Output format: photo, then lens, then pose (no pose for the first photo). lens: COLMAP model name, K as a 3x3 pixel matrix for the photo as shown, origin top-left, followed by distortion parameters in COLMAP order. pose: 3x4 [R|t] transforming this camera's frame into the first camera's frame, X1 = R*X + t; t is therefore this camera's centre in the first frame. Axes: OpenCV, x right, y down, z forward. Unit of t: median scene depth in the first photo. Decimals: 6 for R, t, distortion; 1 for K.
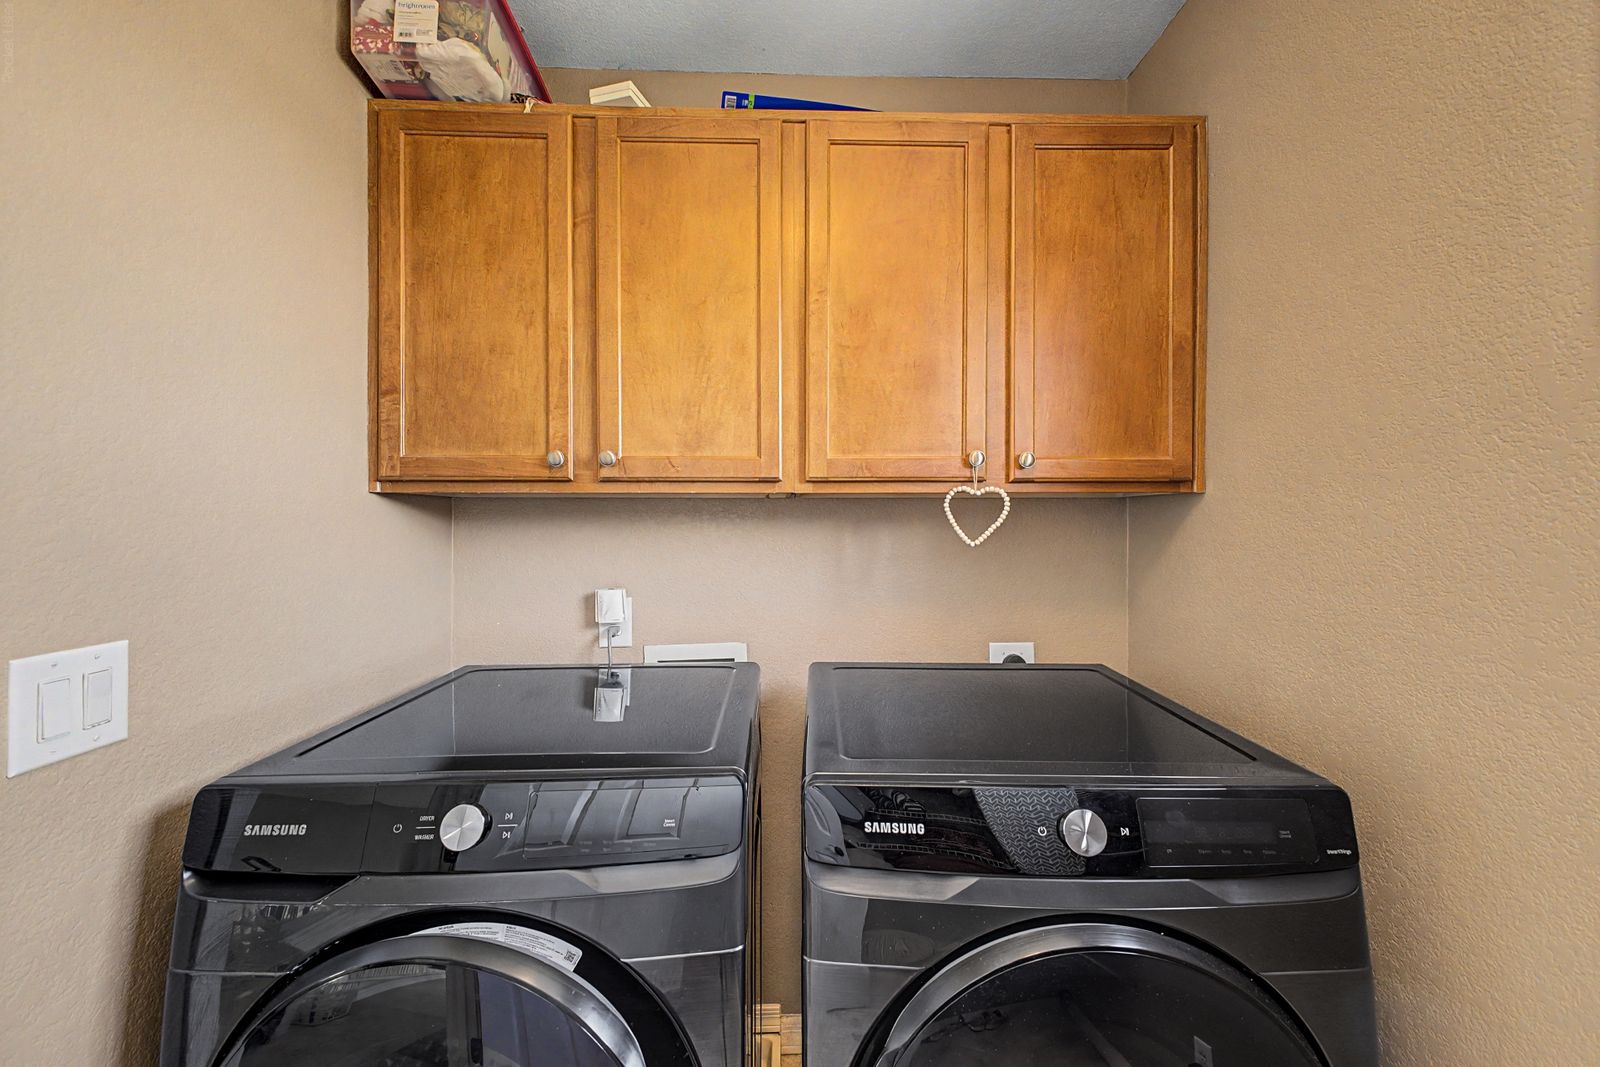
lens RADIAL K [[639.8, 0, 812.5], [0, 639.8, 526.7], [0, 0, 1]] dist [0.009631, -0.002356]
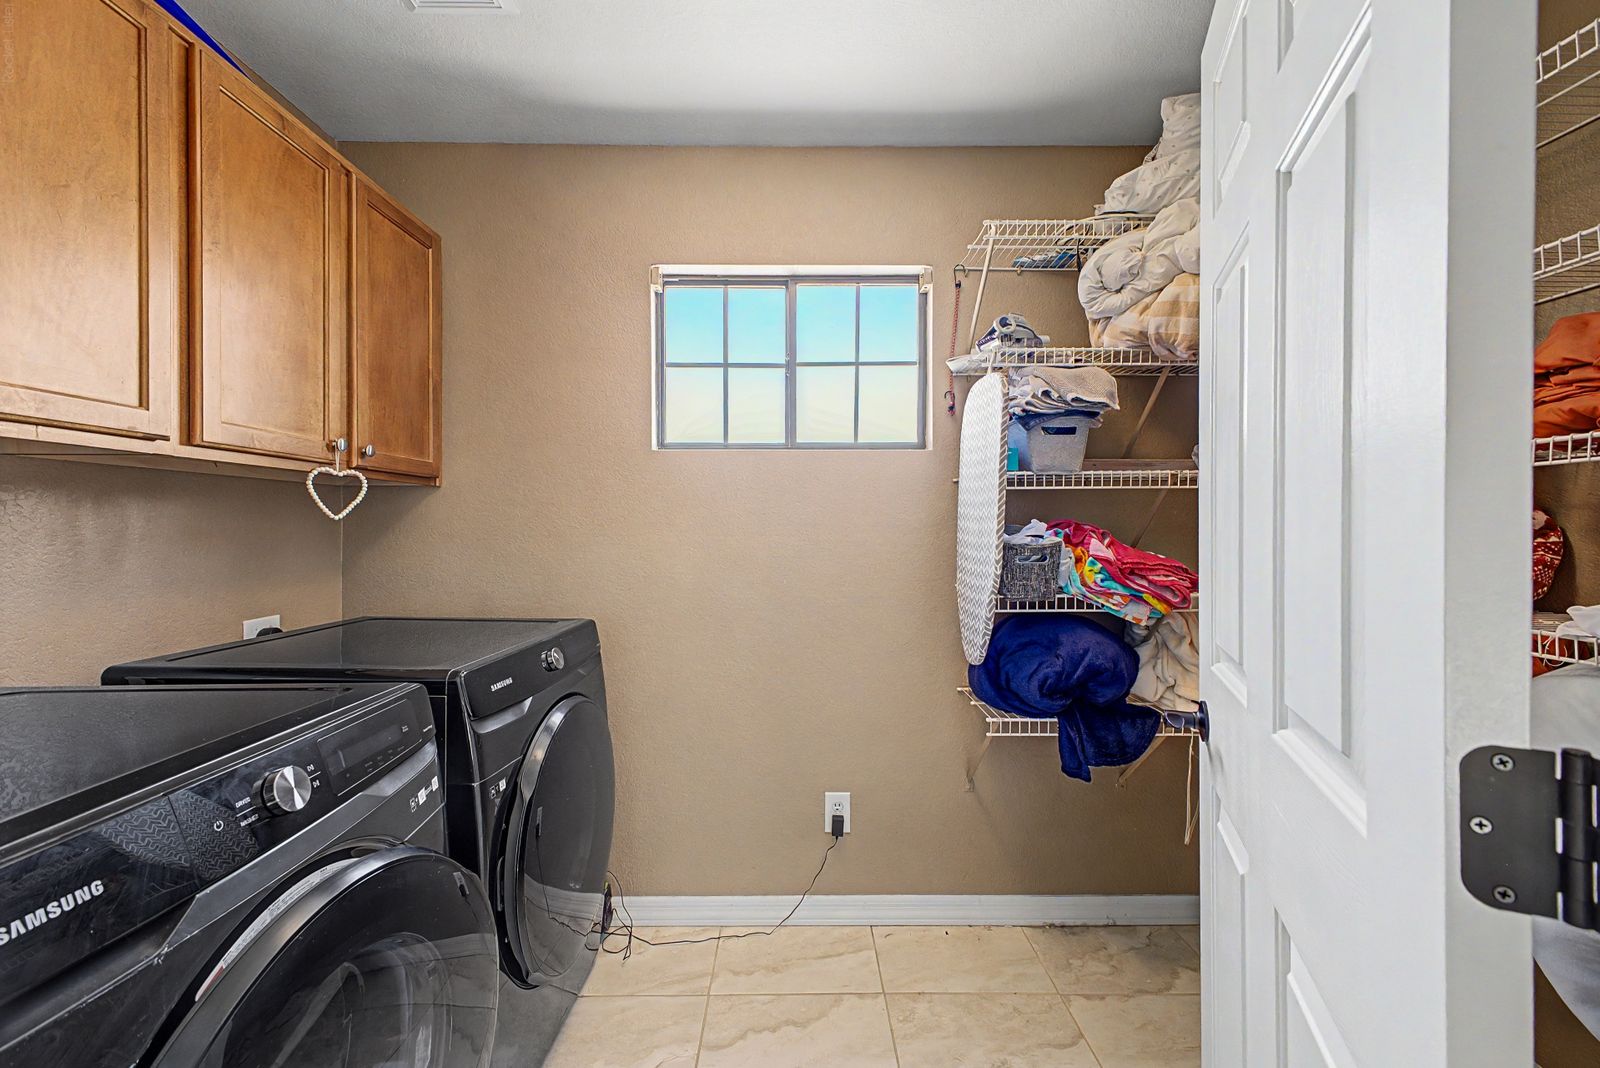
lens RADIAL K [[639.8, 0, 812.5], [0, 639.8, 527.2], [0, 0, 1]] dist [0.009631, -0.002356]
pose [[0.003921, 0.000353, 0.999992, -0.905982], [0.002735, 0.999996, -0.000364, 0.046420], [-0.999989, 0.002736, 0.003920, 0.127126]]
